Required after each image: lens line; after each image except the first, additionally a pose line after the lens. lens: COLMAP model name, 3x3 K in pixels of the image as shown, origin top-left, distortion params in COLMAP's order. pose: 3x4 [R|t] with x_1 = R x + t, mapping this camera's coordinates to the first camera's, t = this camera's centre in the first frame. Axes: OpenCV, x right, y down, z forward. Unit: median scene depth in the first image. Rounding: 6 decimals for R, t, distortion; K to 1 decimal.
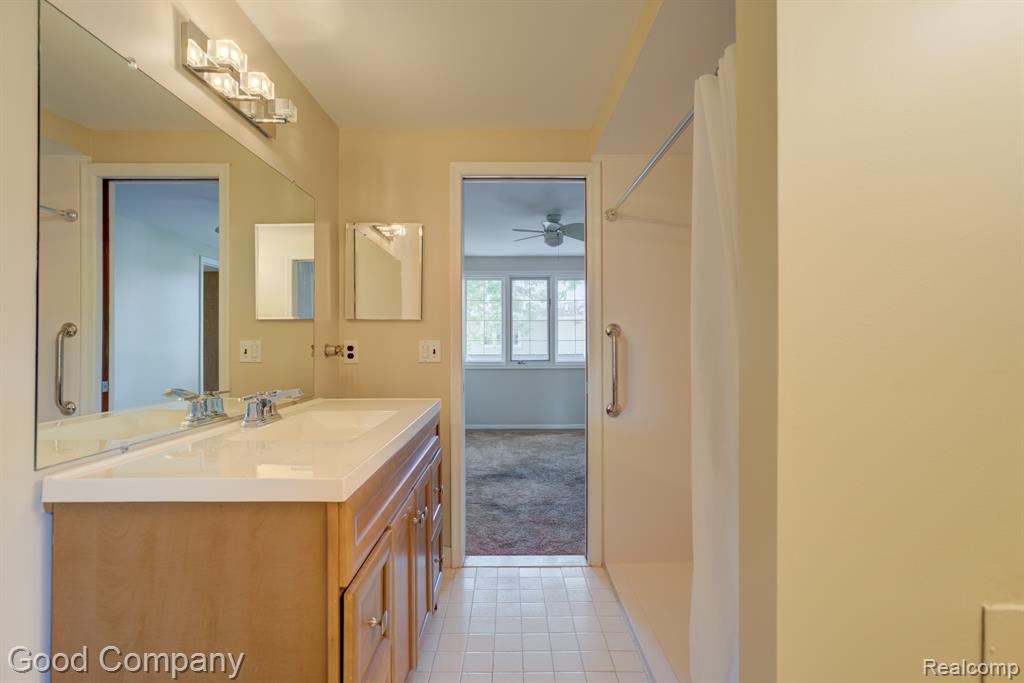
lens RADIAL K [[456.2, 0, 510.4], [0, 456.2, 342.8], [0, 0, 1]] dist [-0.034282, 0.022713]
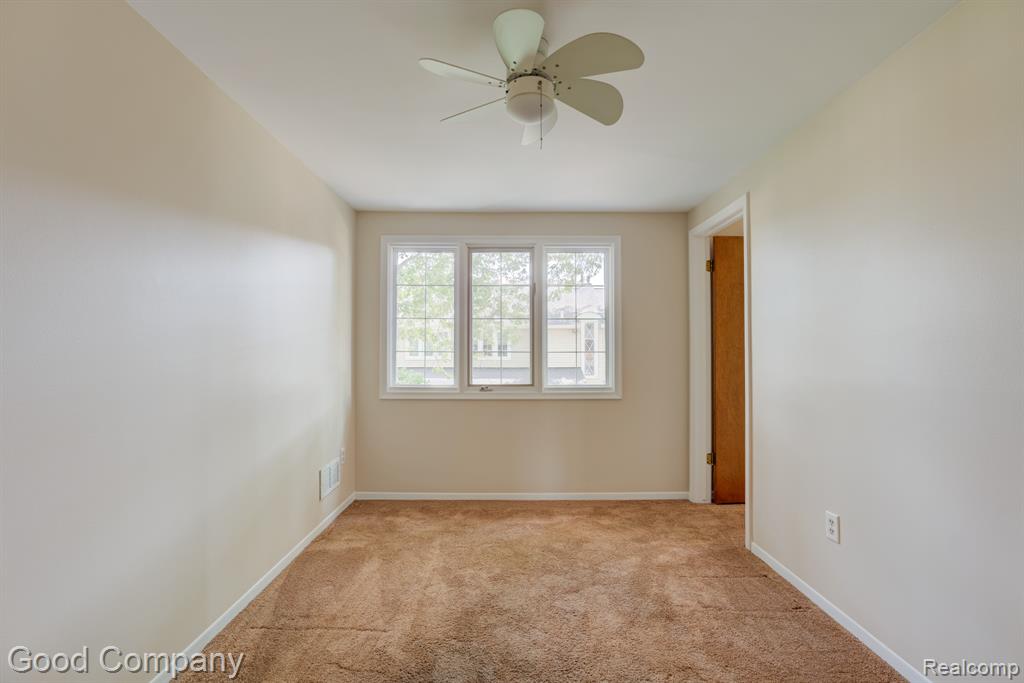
lens RADIAL K [[456.2, 0, 510.4], [0, 456.2, 342.8], [0, 0, 1]] dist [-0.034282, 0.022713]
pose [[0.999695, 0.013144, 0.020928, 0.043070], [-0.012624, 0.999612, -0.024825, -0.002921], [-0.021246, 0.024553, 0.999473, 0.398310]]
